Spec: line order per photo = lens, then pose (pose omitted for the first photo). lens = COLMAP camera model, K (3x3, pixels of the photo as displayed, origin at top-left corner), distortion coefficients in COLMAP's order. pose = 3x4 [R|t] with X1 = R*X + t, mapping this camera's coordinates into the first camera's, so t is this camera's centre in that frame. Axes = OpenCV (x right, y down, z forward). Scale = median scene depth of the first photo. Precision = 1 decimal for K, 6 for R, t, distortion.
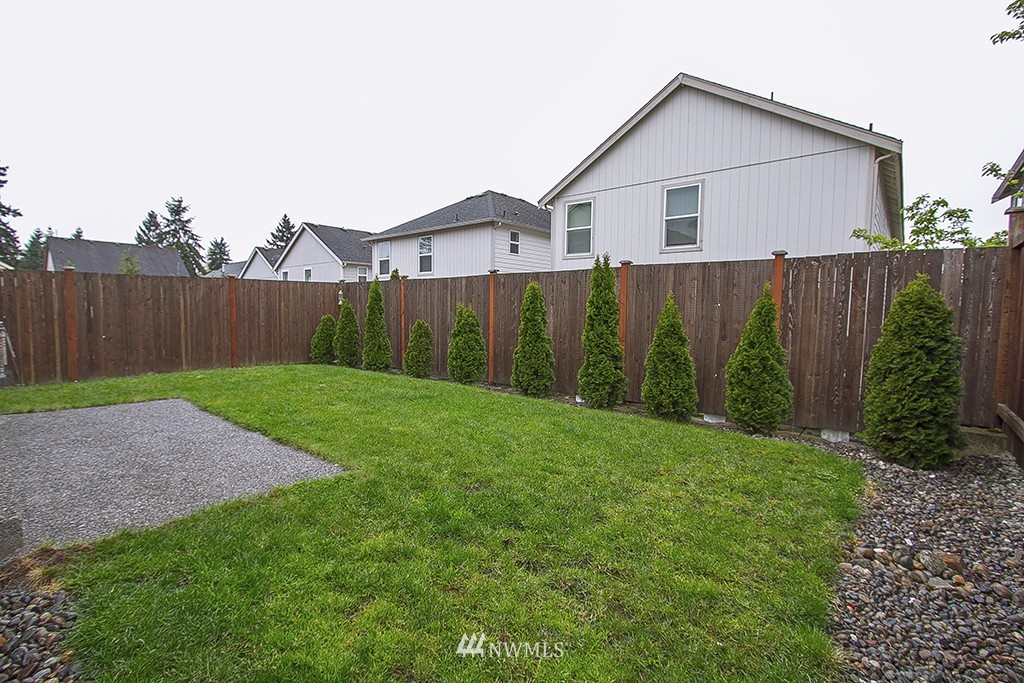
lens RADIAL K [[472.2, 0, 512.2], [0, 472.2, 342.5], [0, 0, 1]] dist [0.004458, 0.000633]
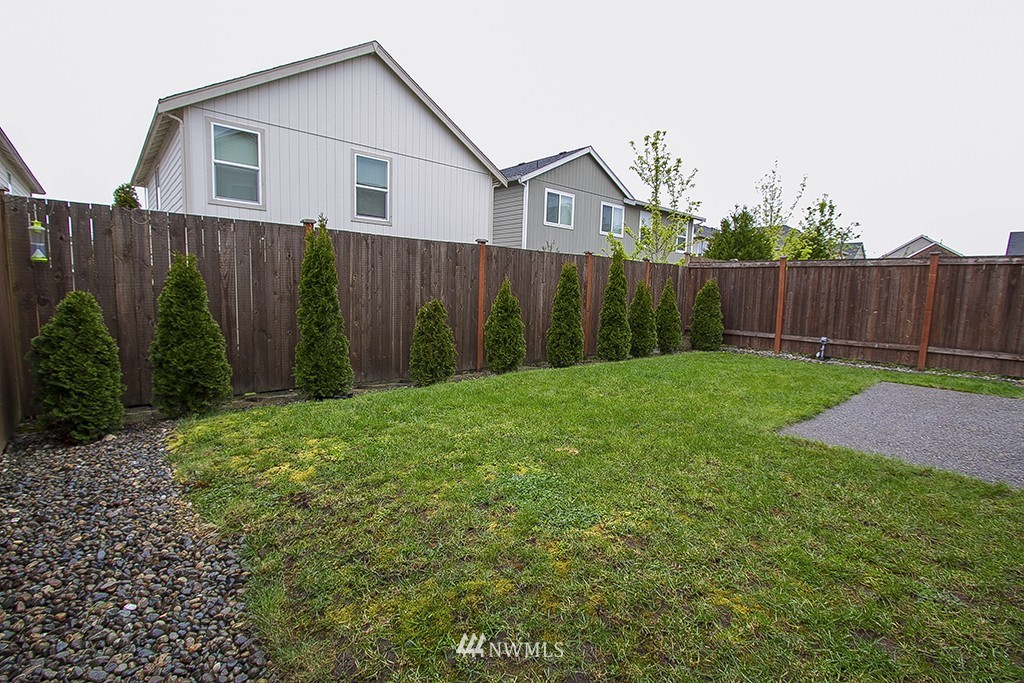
lens RADIAL K [[472.2, 0, 511.0], [0, 472.2, 338.7], [0, 0, 1]] dist [0.004458, 0.000633]
pose [[0.176825, -0.110594, 0.978009, -0.628950], [0.036926, 0.993713, 0.105694, -0.043182], [-0.983549, 0.017425, 0.179797, 0.546997]]
